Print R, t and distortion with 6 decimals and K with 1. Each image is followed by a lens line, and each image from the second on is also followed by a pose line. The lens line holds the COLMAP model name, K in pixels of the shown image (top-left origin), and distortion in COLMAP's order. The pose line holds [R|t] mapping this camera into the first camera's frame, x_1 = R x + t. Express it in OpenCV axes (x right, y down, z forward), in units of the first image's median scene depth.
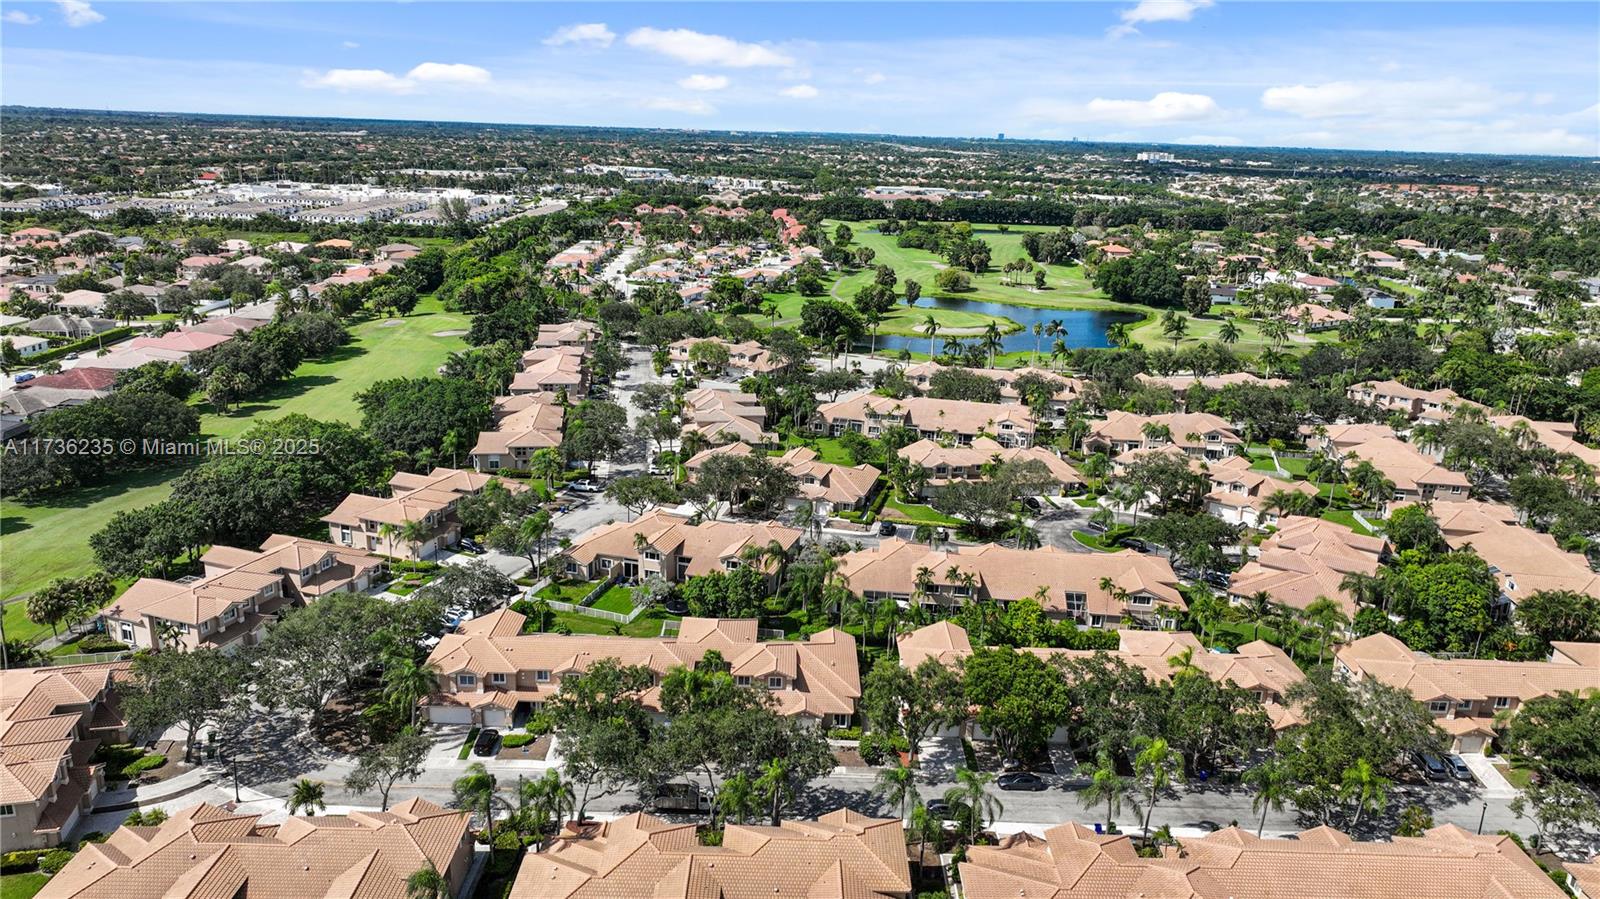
lens RADIAL K [[1126.5, 0, 800.0], [0, 1126.5, 449.5], [0, 0, 1]] dist [-0.005837, 0.020675]
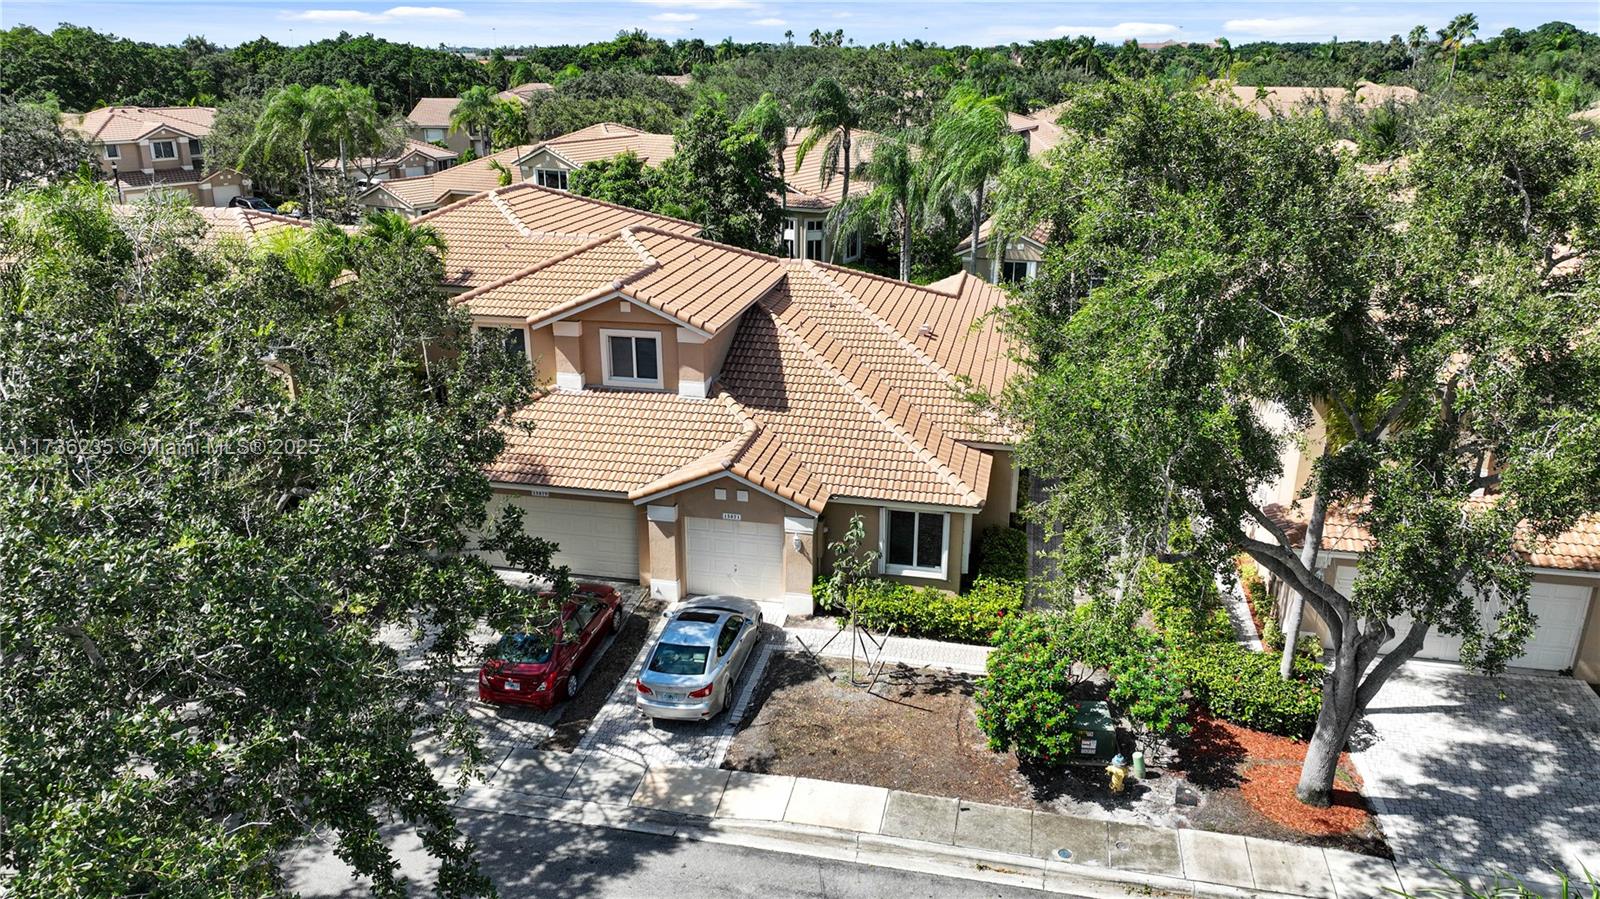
lens RADIAL K [[1126.5, 0, 800.0], [0, 1126.5, 449.5], [0, 0, 1]] dist [-0.005837, 0.020675]
pose [[0.977347, 0.040111, -0.207809, 0.016183], [-0.027885, 0.997722, 0.061430, 0.060759], [0.209799, -0.054244, 0.976239, 0.229132]]
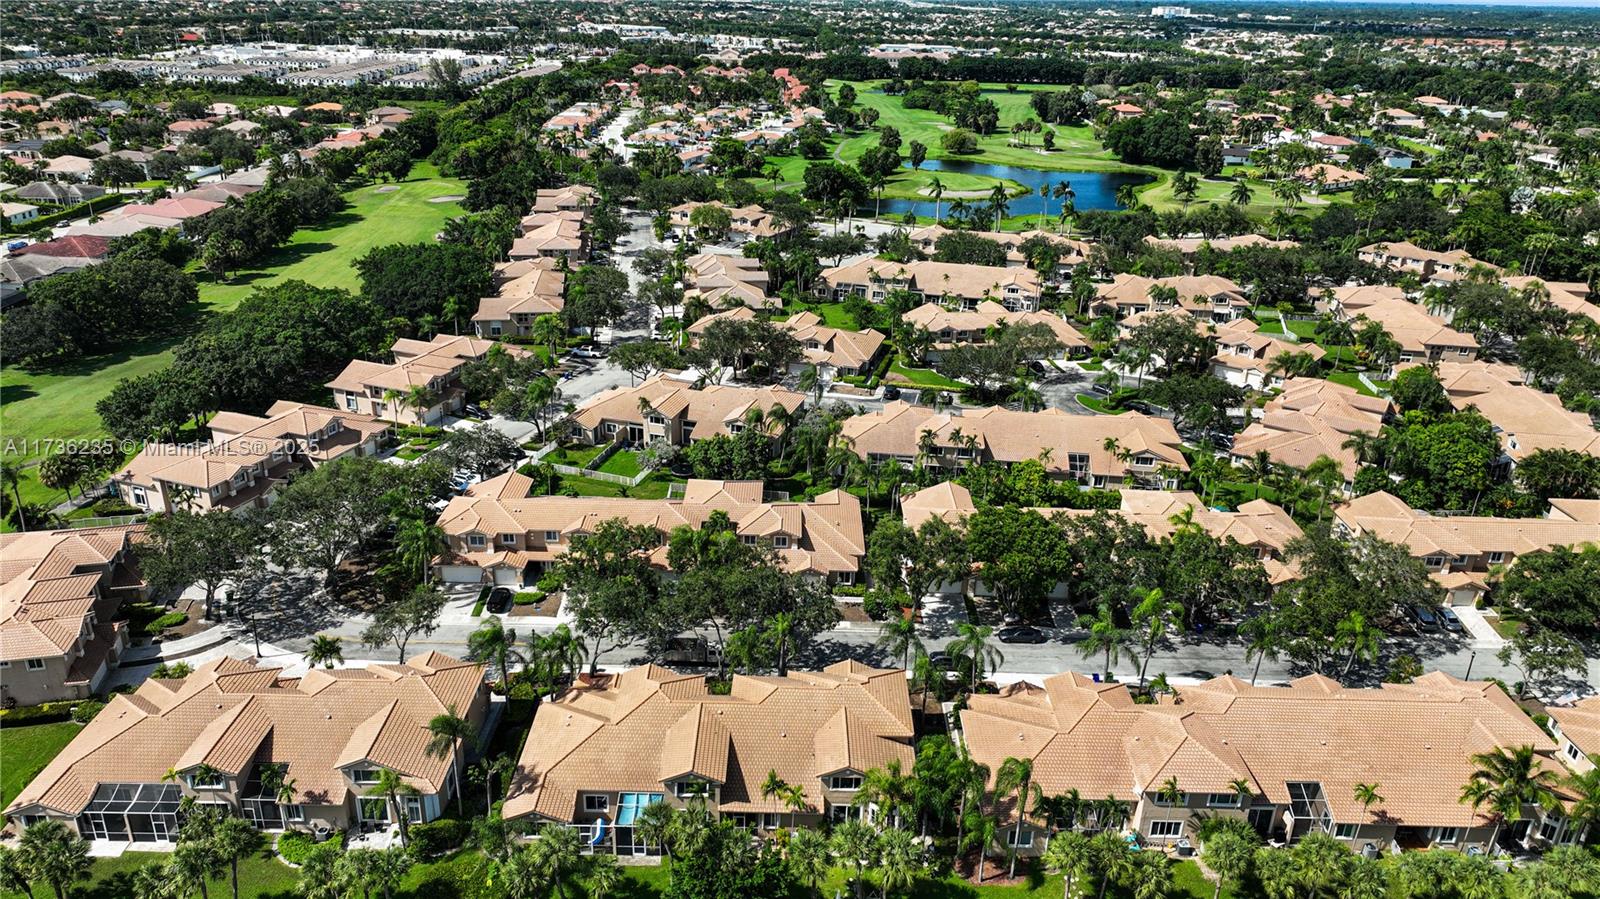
lens RADIAL K [[1126.5, 0, 800.0], [0, 1126.5, 449.5], [0, 0, 1]] dist [-0.005837, 0.020675]
pose [[0.999983, -0.004819, -0.003224, -0.000272], [0.005156, 0.993446, 0.114186, 0.002514], [0.002653, -0.114201, 0.993454, 0.000392]]
